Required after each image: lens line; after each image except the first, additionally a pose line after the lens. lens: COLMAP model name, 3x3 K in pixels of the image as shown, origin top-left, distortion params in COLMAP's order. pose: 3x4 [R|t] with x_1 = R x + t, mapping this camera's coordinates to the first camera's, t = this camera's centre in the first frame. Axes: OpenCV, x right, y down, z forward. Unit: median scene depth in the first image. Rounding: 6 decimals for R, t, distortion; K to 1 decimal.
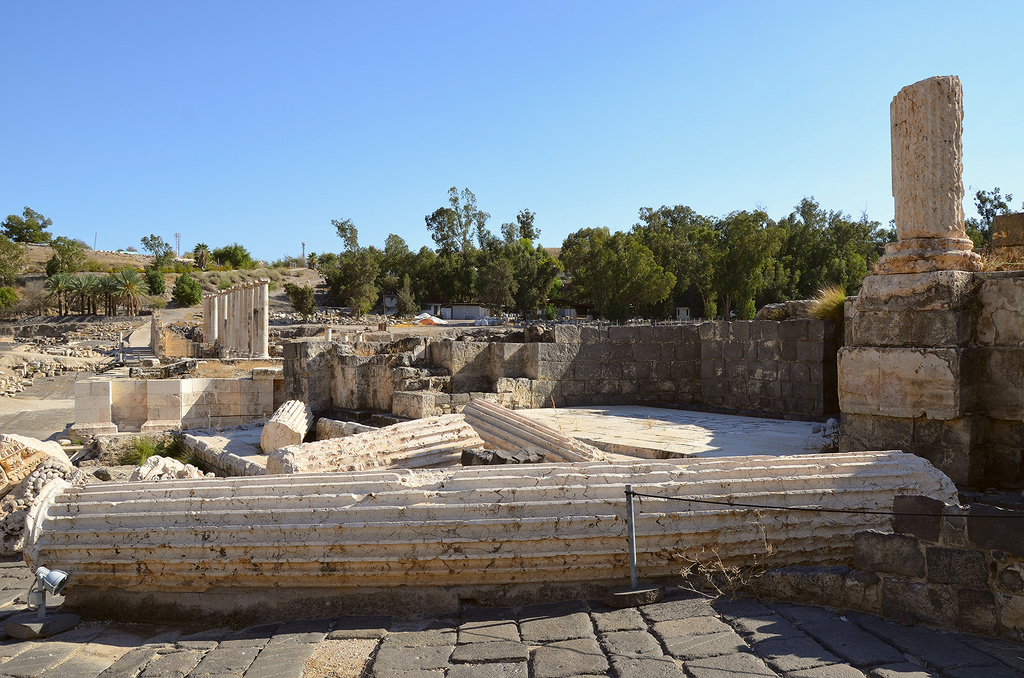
lens RADIAL K [[832.7, 0, 512.0], [0, 832.7, 339.0], [0, 0, 1]] dist [-0.144479, 0.154085]
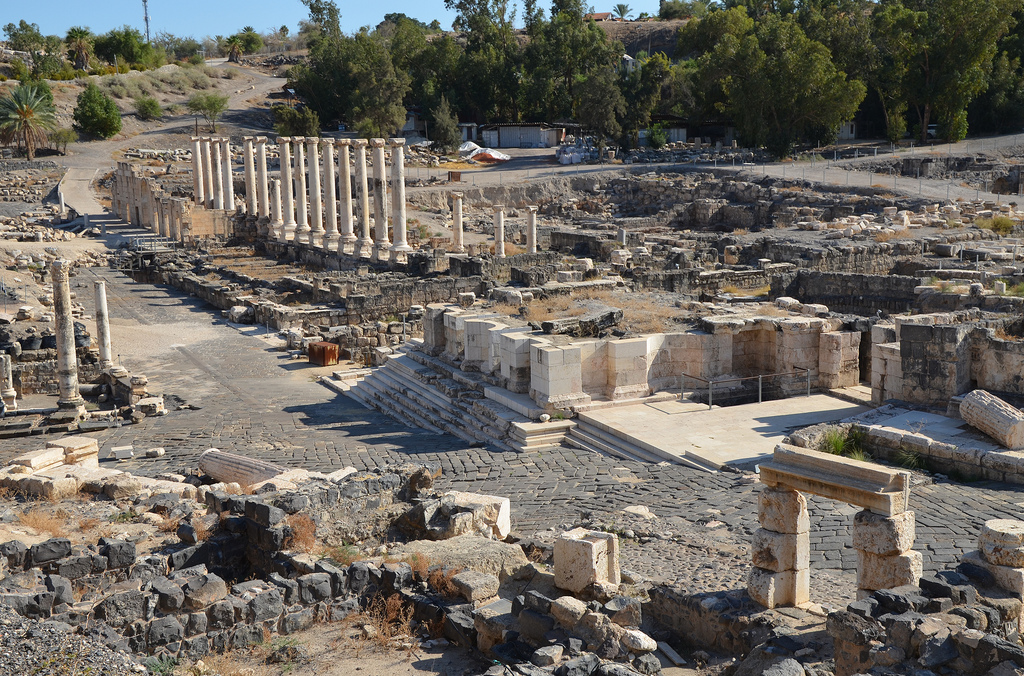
lens RADIAL K [[1281.5, 0, 525.8], [0, 1281.5, 360.4], [0, 0, 1]] dist [0.005339, 0.581590]
pose [[0.997979, -0.038451, 0.050585, -0.122559], [0.029227, 0.984686, 0.171870, -0.035122], [-0.056419, -0.170045, 0.983820, -0.078431]]
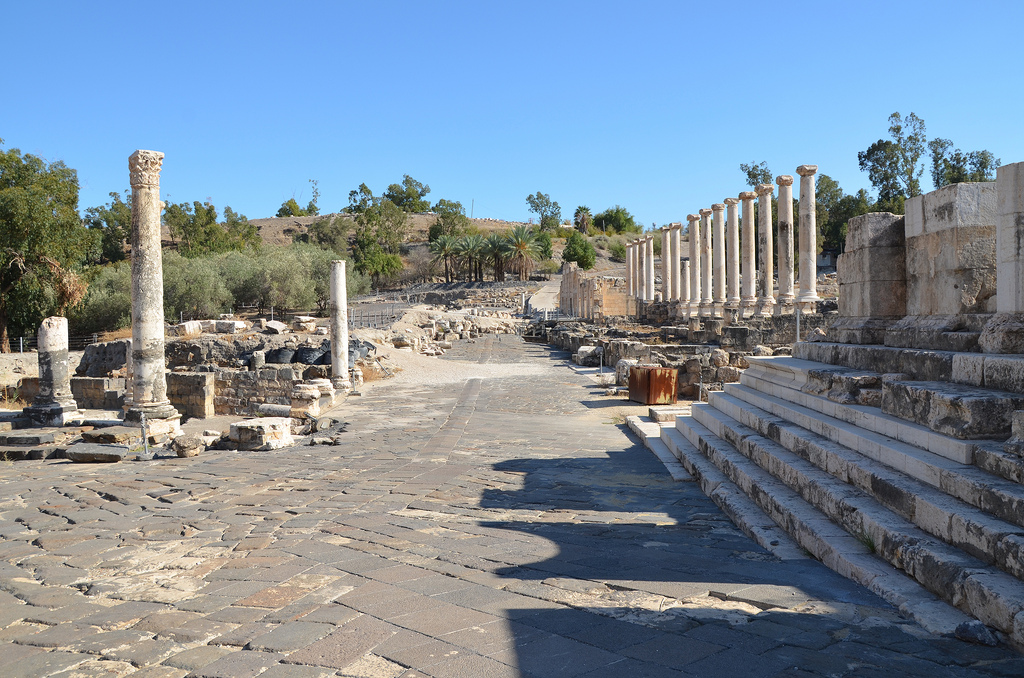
lens RADIAL K [[832.7, 0, 512.0], [0, 832.7, 339.0], [0, 0, 1]] dist [-0.144479, 0.154085]
pose [[0.921038, -0.007787, -0.389396, -0.130719], [0.013656, 0.999831, 0.012307, 0.020363], [0.389234, -0.016653, 0.920988, 0.177545]]
